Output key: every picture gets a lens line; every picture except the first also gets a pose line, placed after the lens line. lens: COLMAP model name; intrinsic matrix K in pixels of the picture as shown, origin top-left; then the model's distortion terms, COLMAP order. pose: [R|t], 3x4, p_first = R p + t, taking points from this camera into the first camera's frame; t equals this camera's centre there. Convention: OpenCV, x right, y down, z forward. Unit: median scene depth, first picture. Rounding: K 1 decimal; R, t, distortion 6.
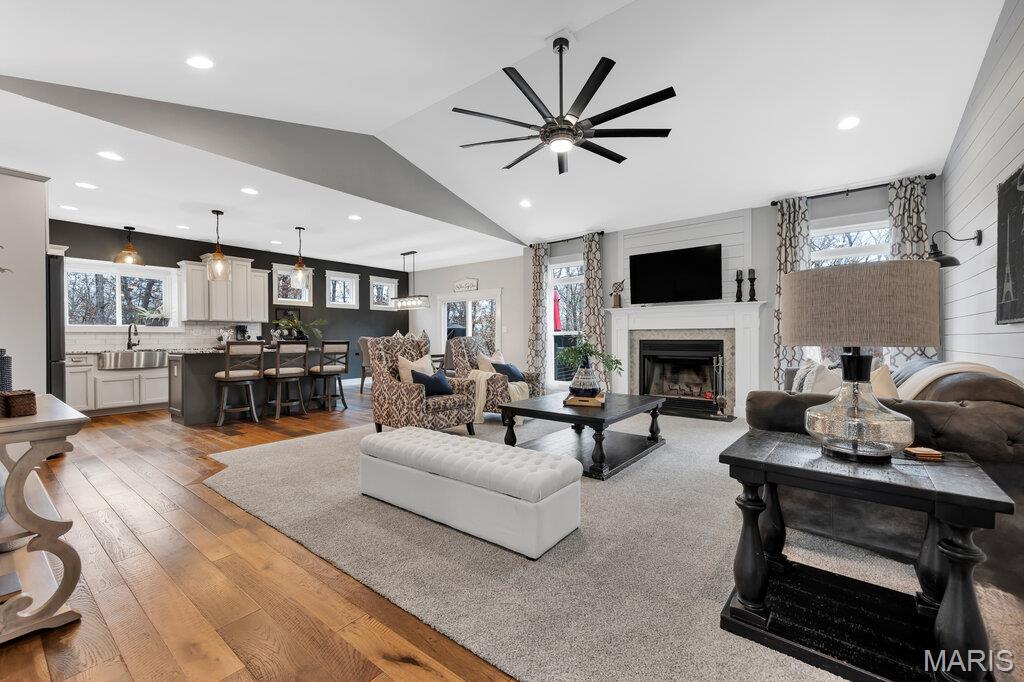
lens RADIAL K [[413.6, 0, 511.6], [0, 413.6, 343.4], [0, 0, 1]] dist [0.001231, 0.000044]
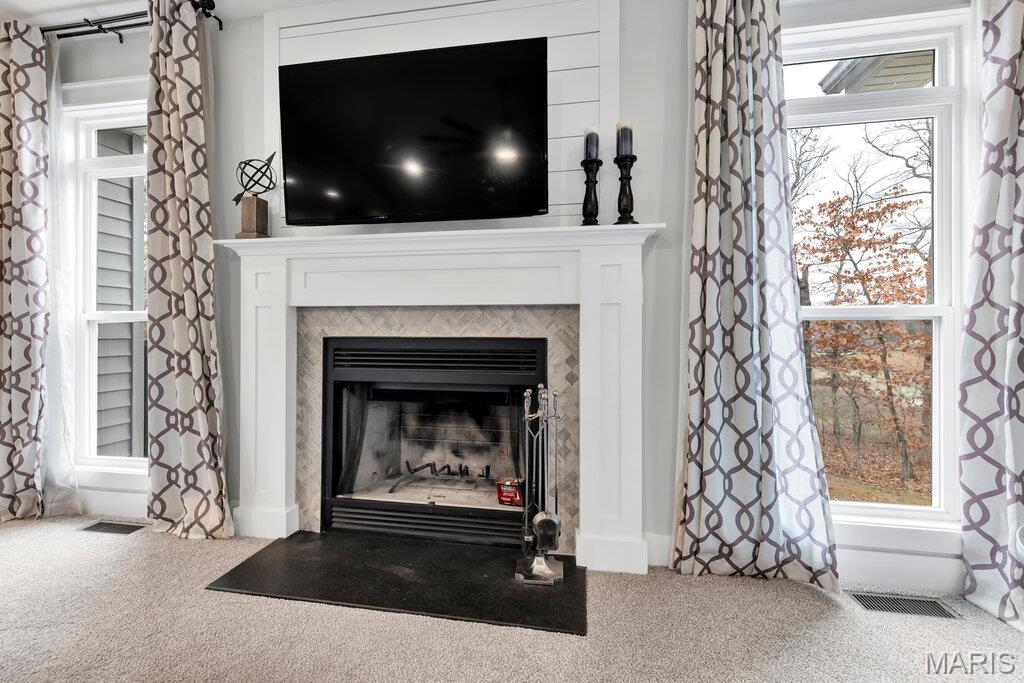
lens RADIAL K [[419.5, 0, 512.0], [0, 419.5, 335.6], [0, 0, 1]] dist [0.017452, 0.000082]
pose [[0.878243, 0.001973, 0.478210, 0.282413], [0.000588, 0.999986, -0.005205, -0.007909], [-0.478214, 0.004853, 0.878230, 0.627094]]
